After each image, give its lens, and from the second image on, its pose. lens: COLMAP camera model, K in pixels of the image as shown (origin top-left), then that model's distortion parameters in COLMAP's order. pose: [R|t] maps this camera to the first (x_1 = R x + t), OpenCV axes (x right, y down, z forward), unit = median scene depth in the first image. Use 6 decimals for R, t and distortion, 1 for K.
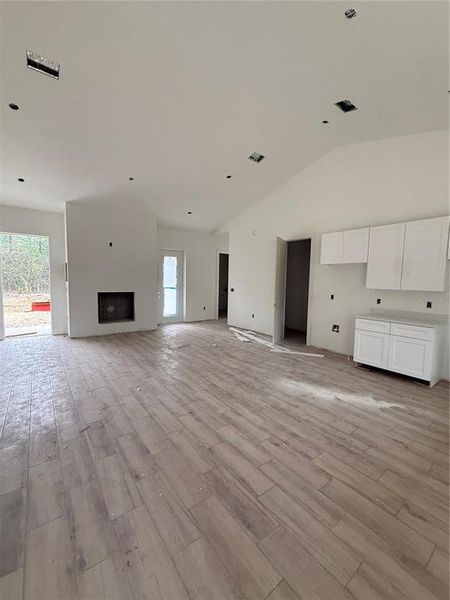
lens RADIAL K [[257.6, 0, 214.0], [0, 257.6, 299.0], [0, 0, 1]] dist [0.000260, 0.000016]
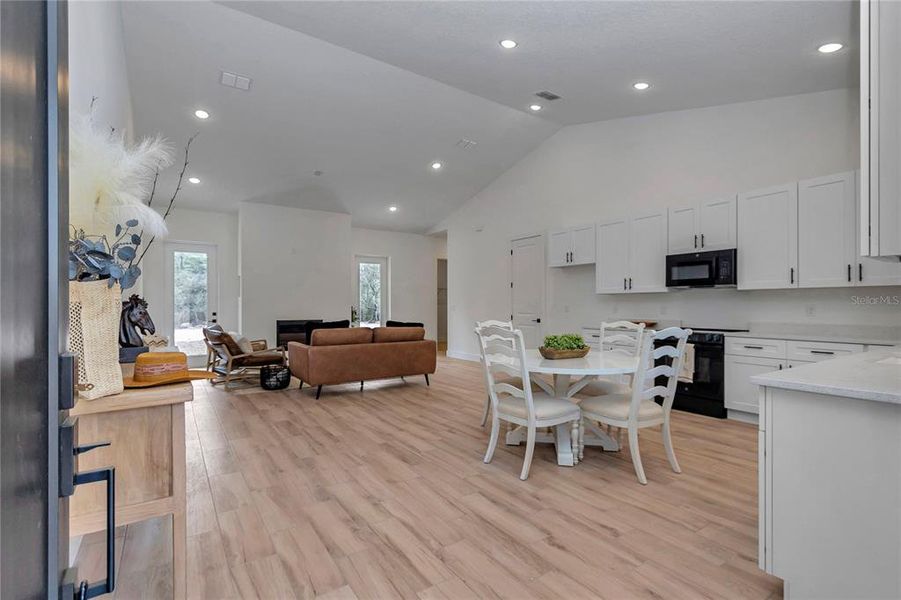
lens RADIAL K [[431.9, 0, 429.3], [0, 431.9, 305.5], [0, 0, 1]] dist [0.000861, -0.000005]
pose [[0.998244, -0.013972, -0.057567, 0.214641], [0.009444, 0.996894, -0.078188, 0.158083], [0.058481, 0.077507, 0.995275, -0.664139]]
